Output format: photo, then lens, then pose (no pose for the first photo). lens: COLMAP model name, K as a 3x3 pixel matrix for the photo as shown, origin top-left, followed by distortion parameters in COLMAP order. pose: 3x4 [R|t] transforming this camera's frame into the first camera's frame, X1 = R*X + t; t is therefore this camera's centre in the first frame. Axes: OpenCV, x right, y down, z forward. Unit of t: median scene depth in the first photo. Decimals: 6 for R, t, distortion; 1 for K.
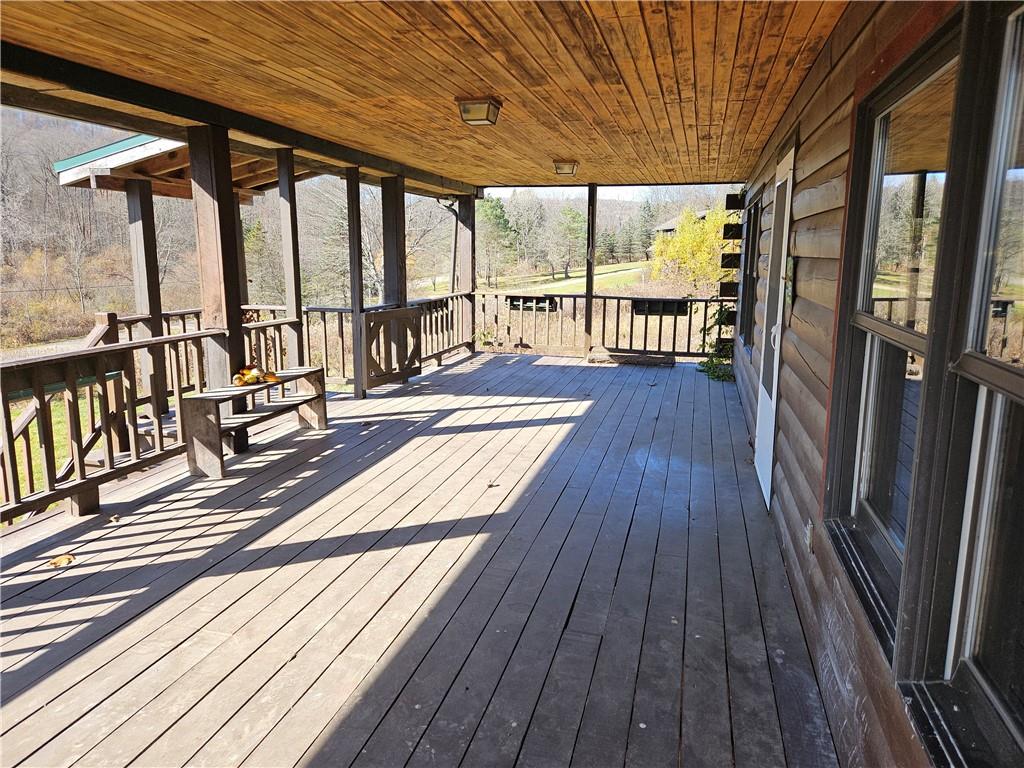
lens RADIAL K [[720.6, 0, 511.4], [0, 720.6, 381.5], [0, 0, 1]] dist [0.044602, 0.001865]
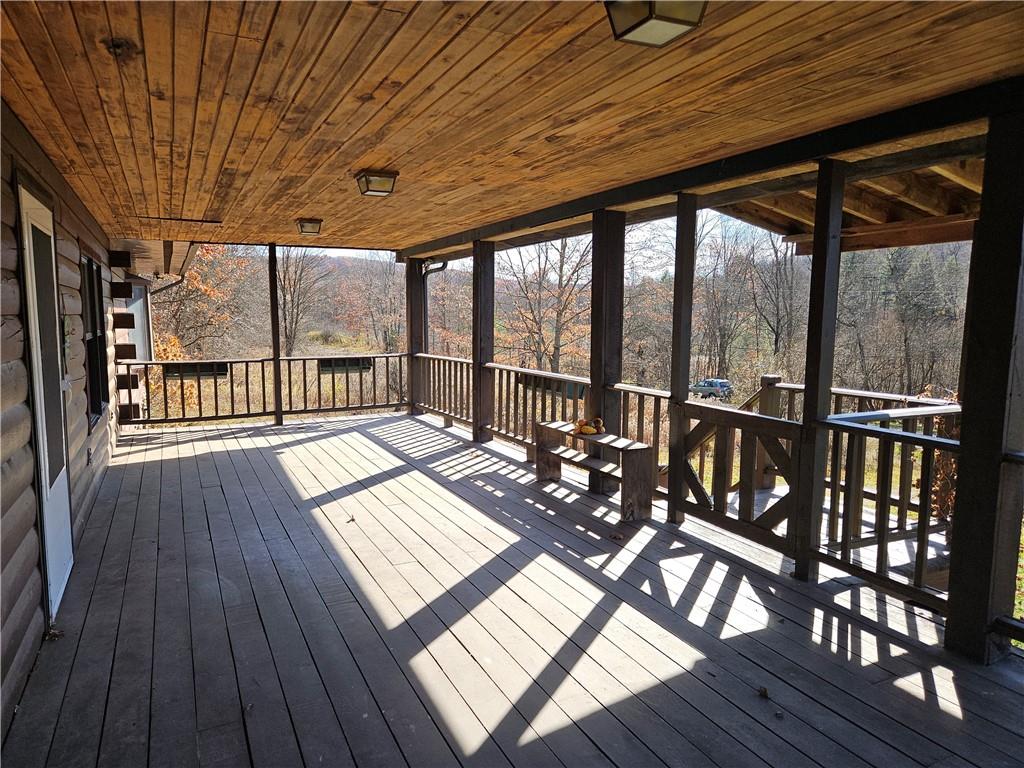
lens RADIAL K [[720.6, 0, 508.7], [0, 720.6, 388.8], [0, 0, 1]] dist [0.044602, 0.001865]
pose [[-0.768924, 0.053527, -0.637096, 0.439129], [-0.130045, 0.962563, 0.237826, -0.312416], [0.625975, 0.265721, -0.733177, 1.743222]]
